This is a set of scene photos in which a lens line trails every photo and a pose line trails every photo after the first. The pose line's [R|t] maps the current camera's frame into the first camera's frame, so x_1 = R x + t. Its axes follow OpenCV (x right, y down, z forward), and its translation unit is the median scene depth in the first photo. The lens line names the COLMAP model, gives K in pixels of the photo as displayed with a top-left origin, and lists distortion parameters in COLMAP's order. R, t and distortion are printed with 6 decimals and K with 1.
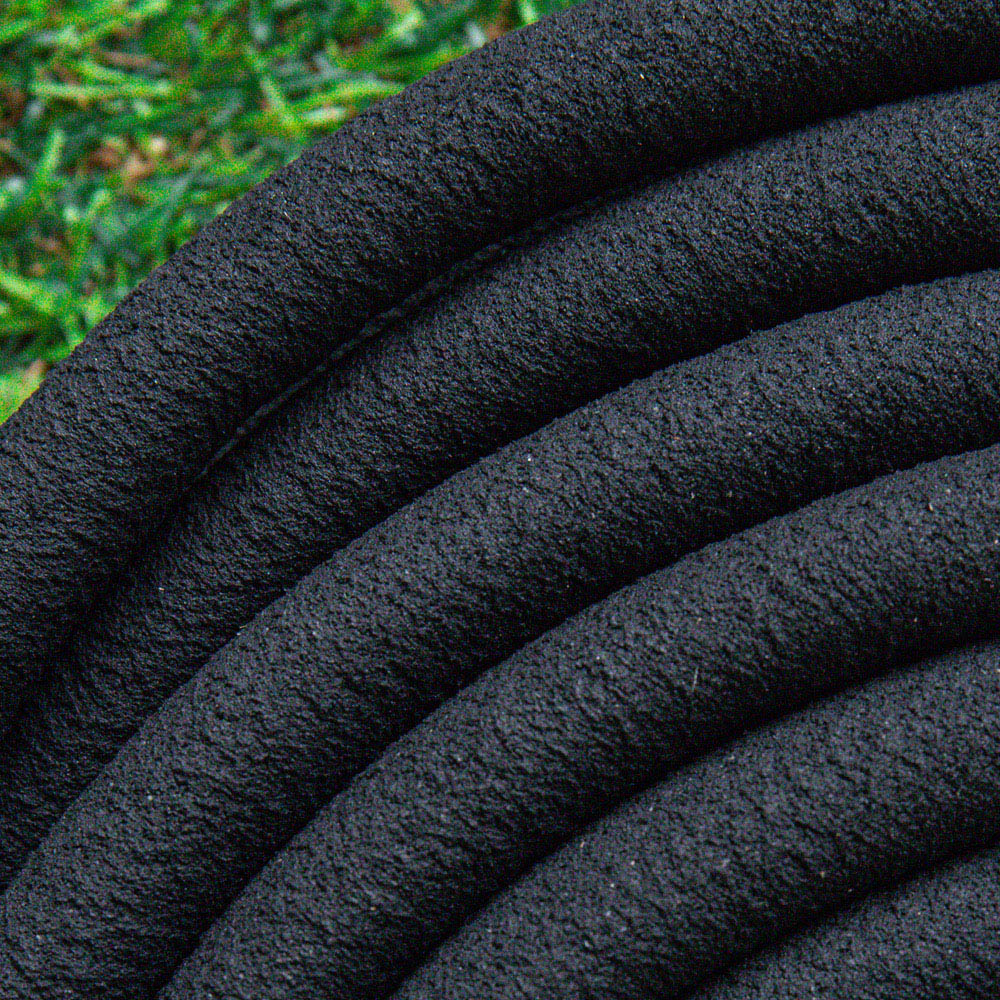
lens RADIAL K [[3972.3, 0, 500.0], [0, 3972.3, 500.0], [0, 0, 1]] dist [-0.021230, -3.250295]
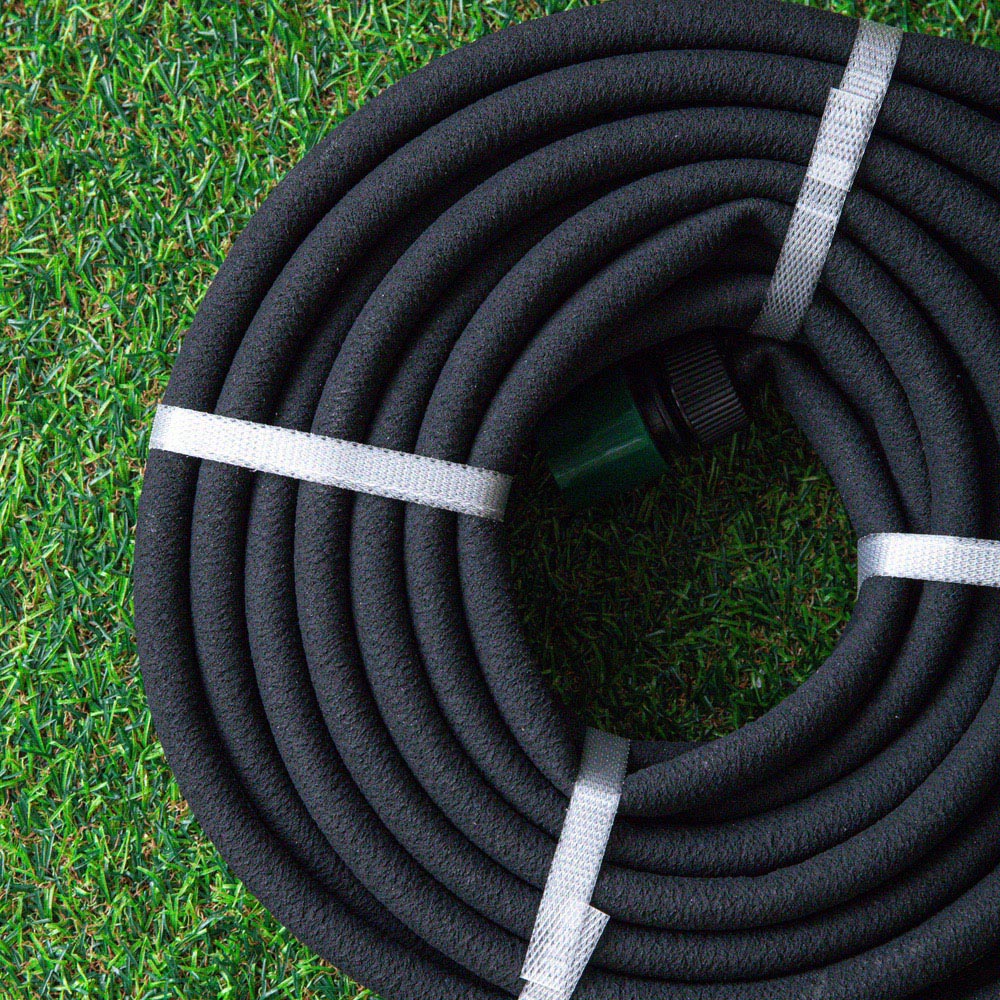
lens RADIAL K [[3972.3, 0, 500.0], [0, 3972.3, 500.0], [0, 0, 1]] dist [-0.021230, -3.250295]
pose [[0.152484, -0.981430, 0.116376, -0.169299], [0.981571, 0.164114, 0.097899, -0.189507], [-0.115180, 0.099303, 0.988369, -2.427362]]
